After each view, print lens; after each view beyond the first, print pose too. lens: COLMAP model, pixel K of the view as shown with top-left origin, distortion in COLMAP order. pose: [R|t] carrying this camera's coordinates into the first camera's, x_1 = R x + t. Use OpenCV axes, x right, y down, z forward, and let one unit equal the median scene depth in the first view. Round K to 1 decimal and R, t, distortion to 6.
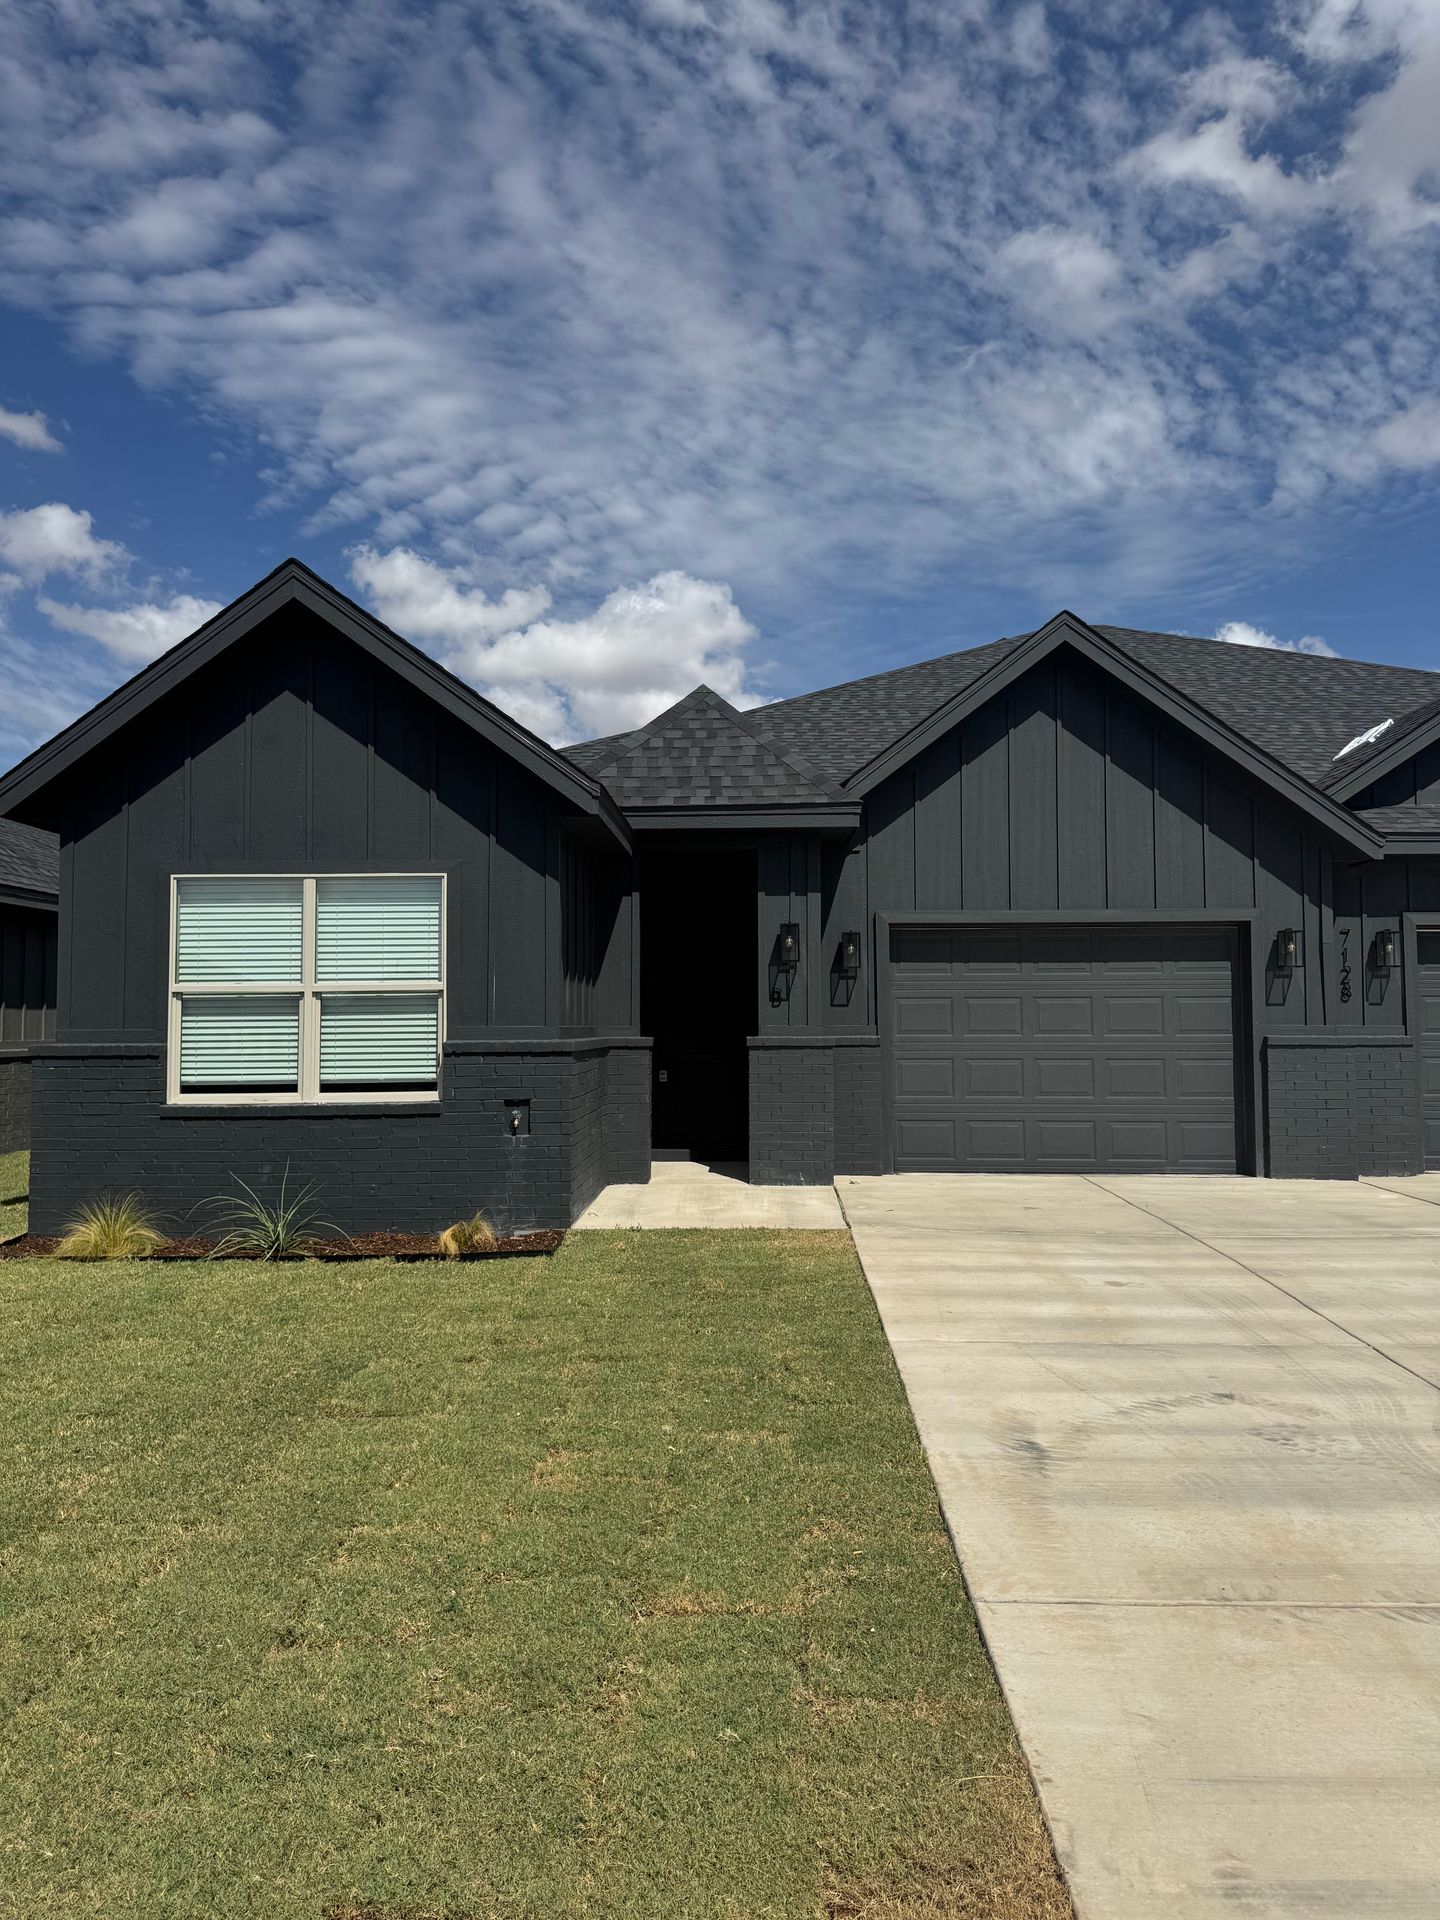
lens RADIAL K [[1371.0, 0, 720.0], [0, 1371.0, 960.0], [0, 0, 1]] dist [0.029324, -0.038646]
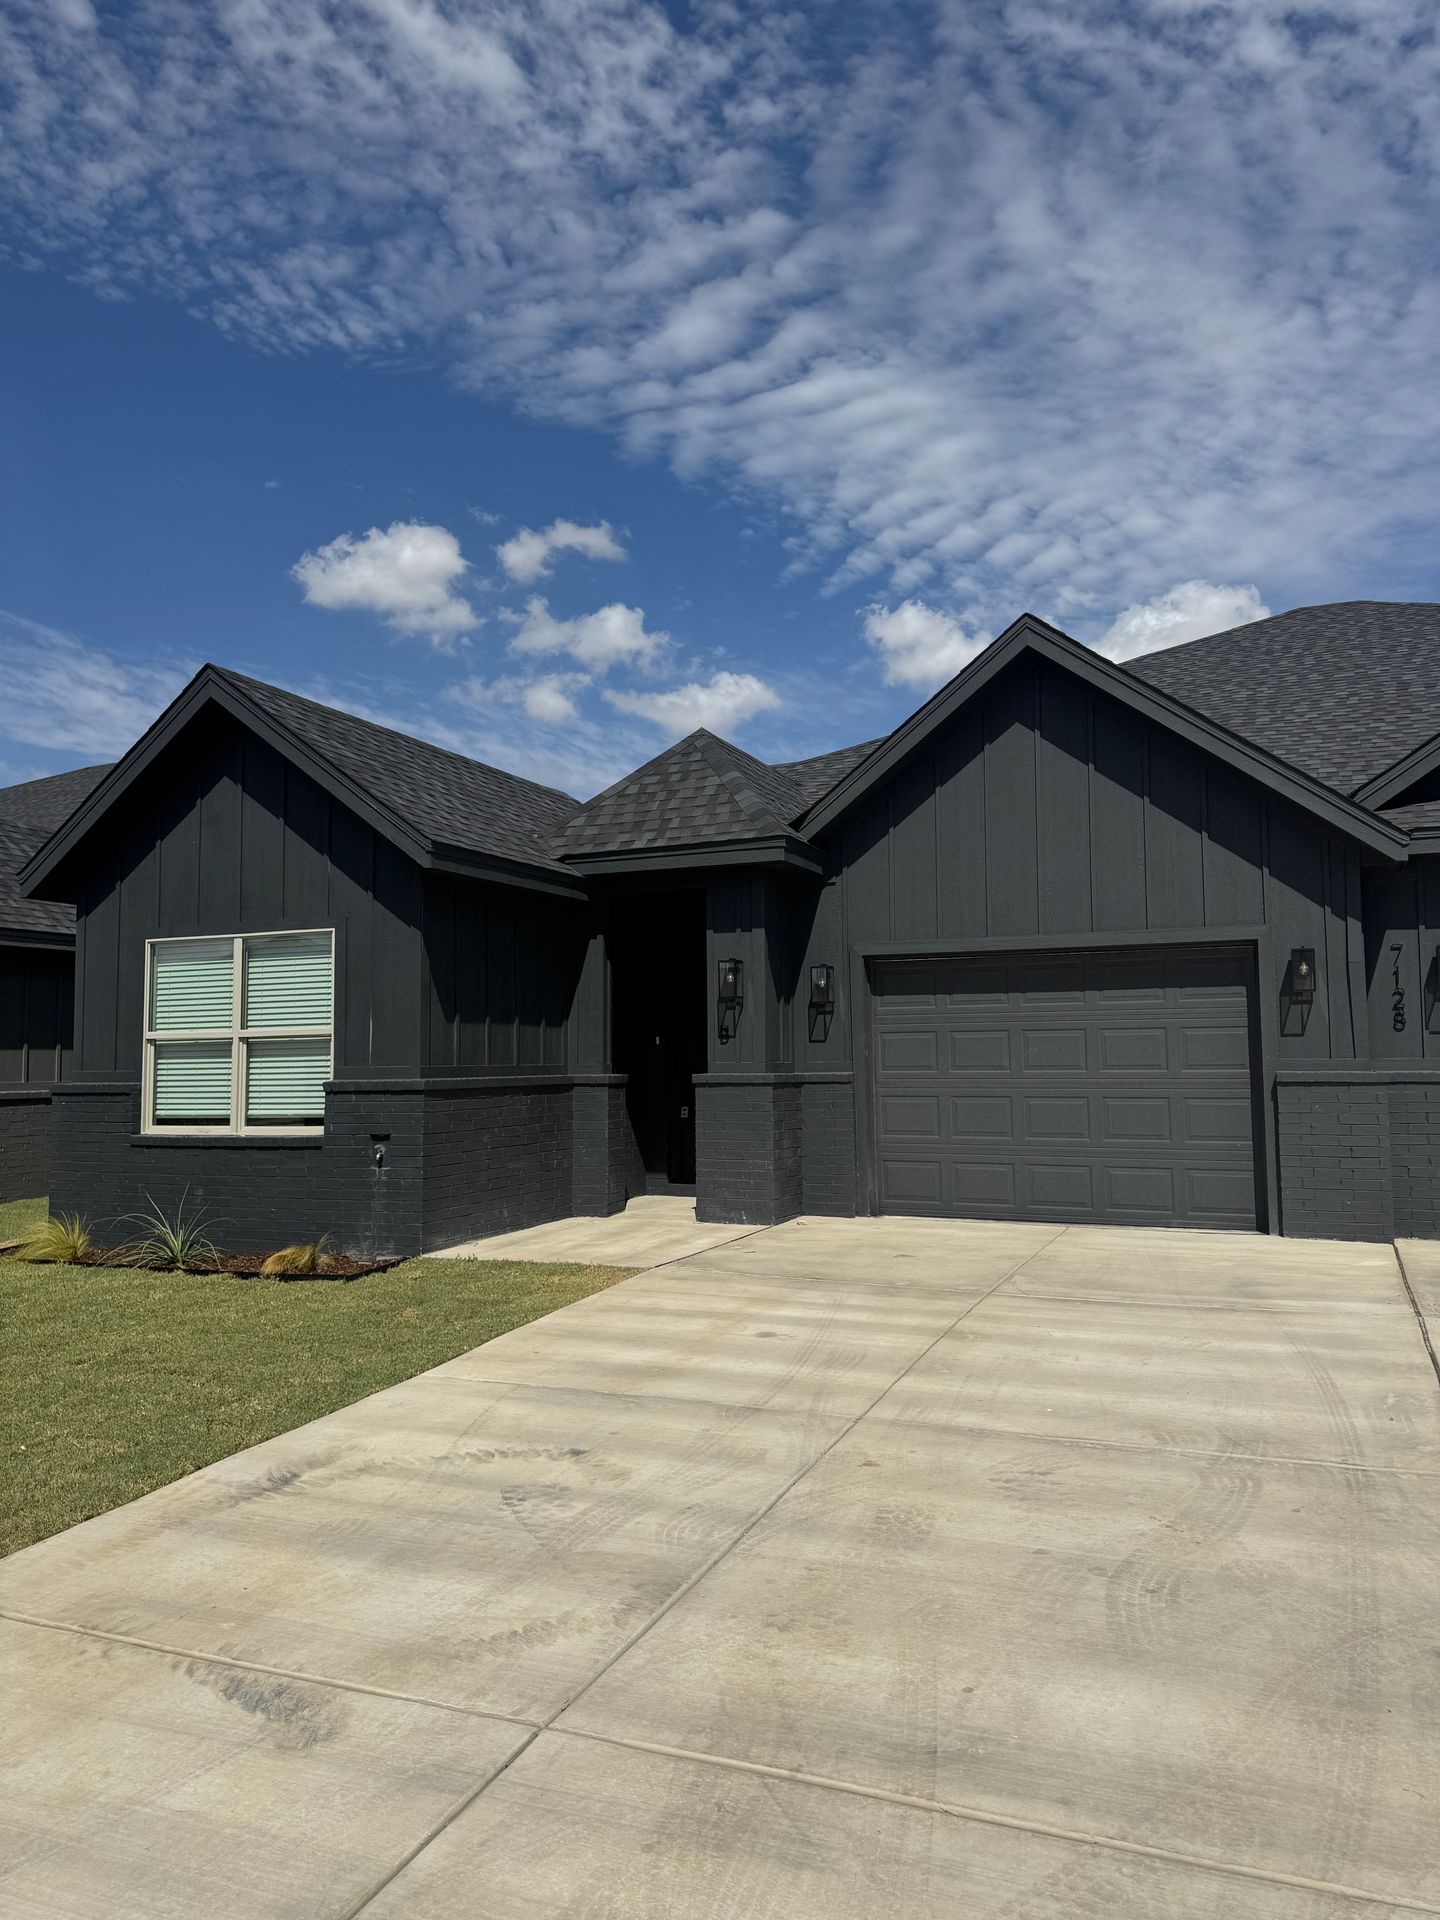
lens RADIAL K [[1371.0, 0, 720.0], [0, 1371.0, 960.0], [0, 0, 1]] dist [0.029324, -0.038646]
pose [[0.929823, -0.033365, -0.366491, 0.548159], [0.024830, 0.999300, -0.027978, 0.000998], [0.367168, 0.016914, 0.930001, 0.091135]]
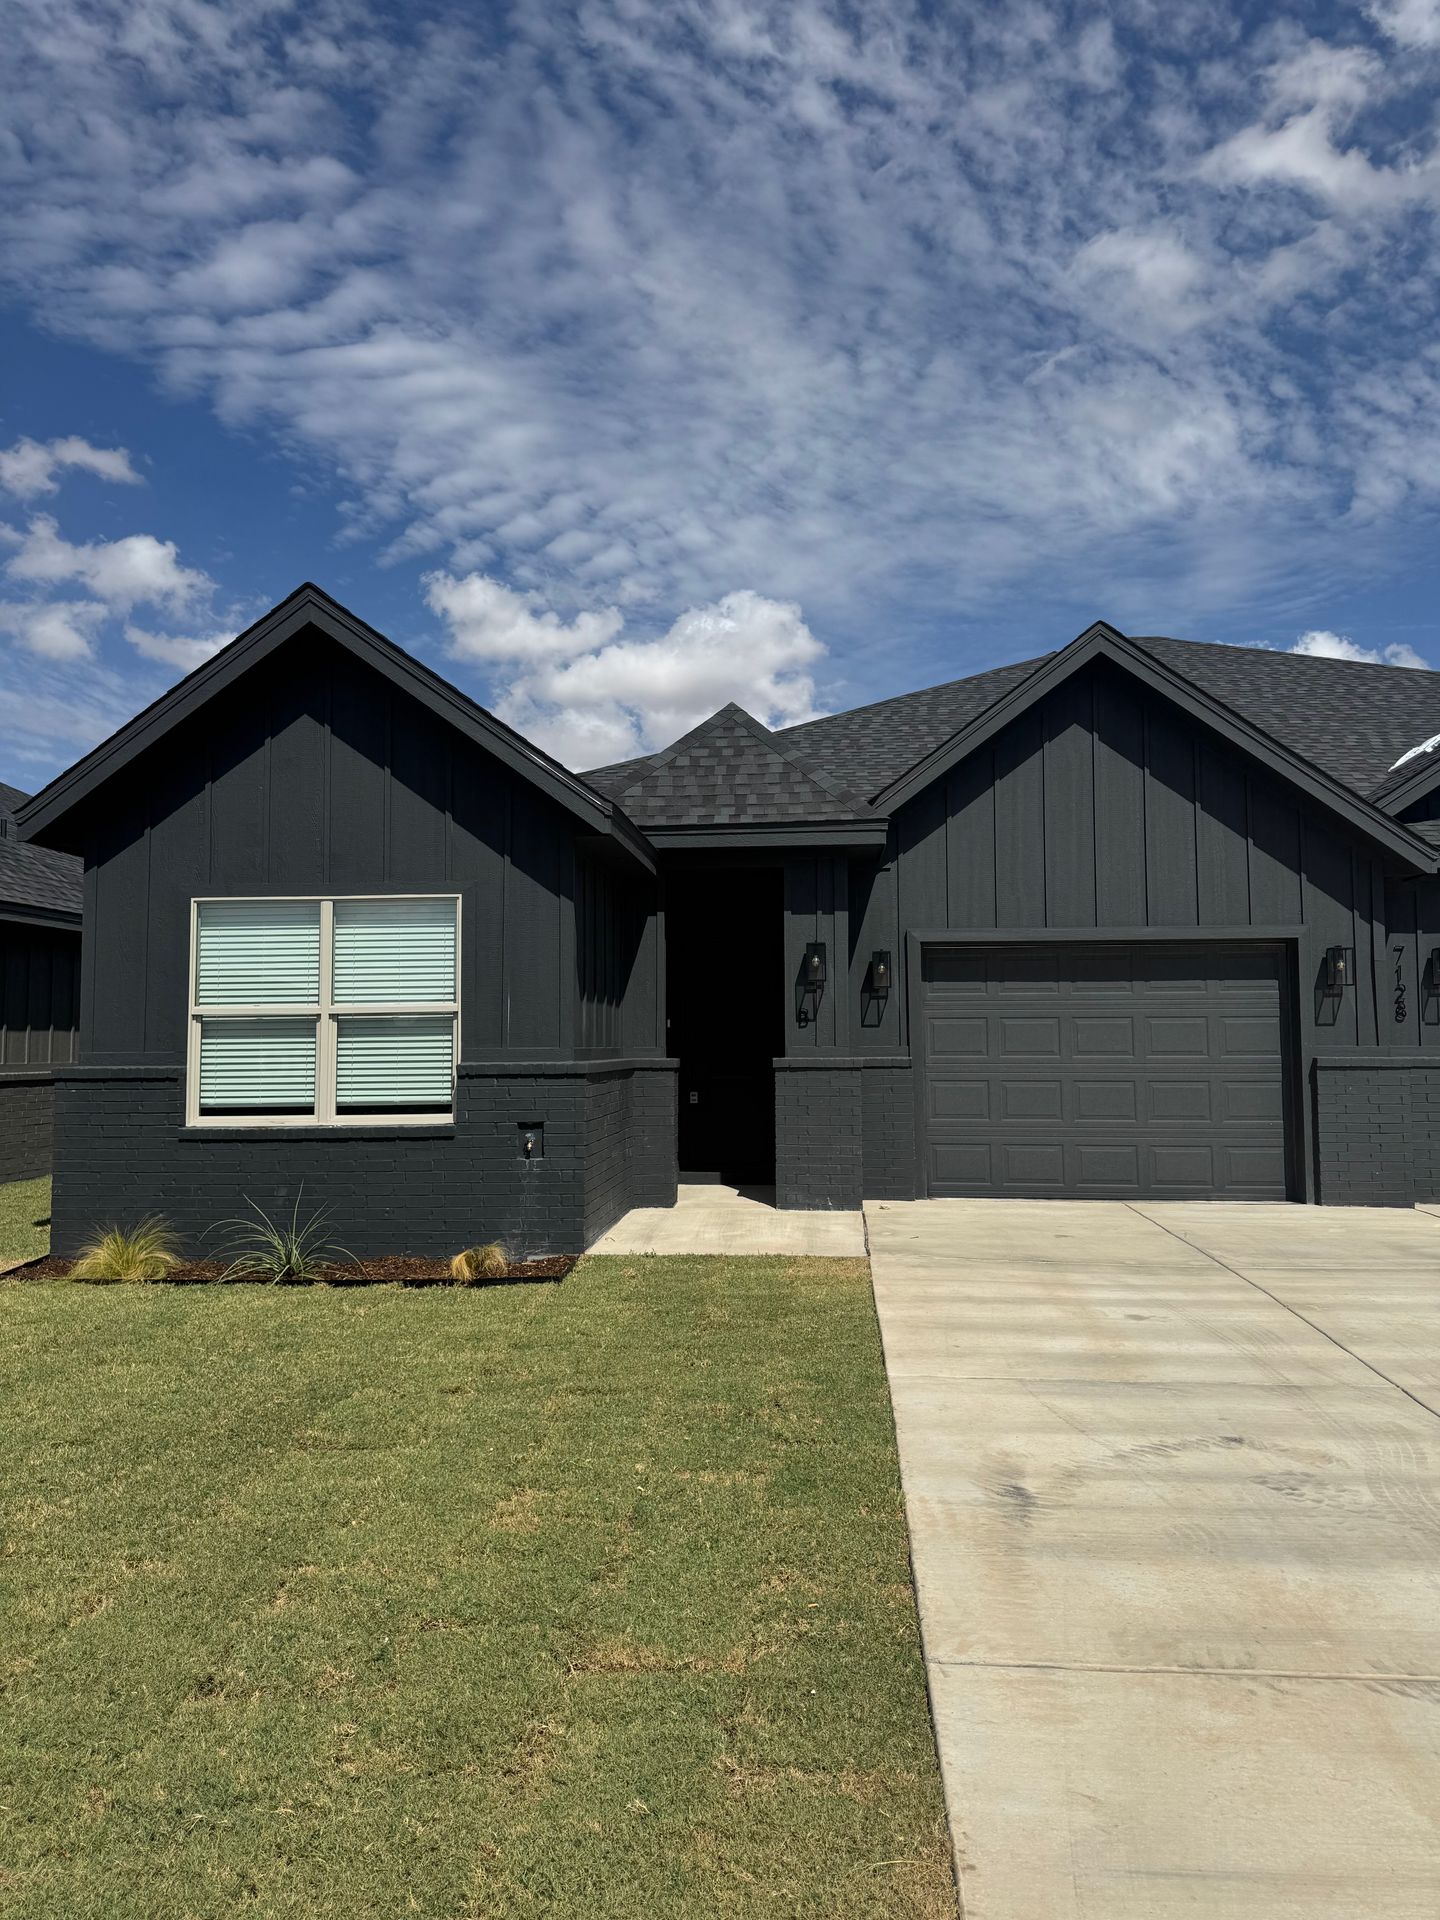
lens RADIAL K [[1372.4, 0, 715.6], [0, 1372.4, 953.1], [0, 0, 1]] dist [0.023121, -0.027526]
pose [[0.998533, -0.004783, -0.053931, 0.042342], [0.003752, 0.999809, -0.019201, -0.000895], [0.054012, 0.018970, 0.998360, 0.018931]]
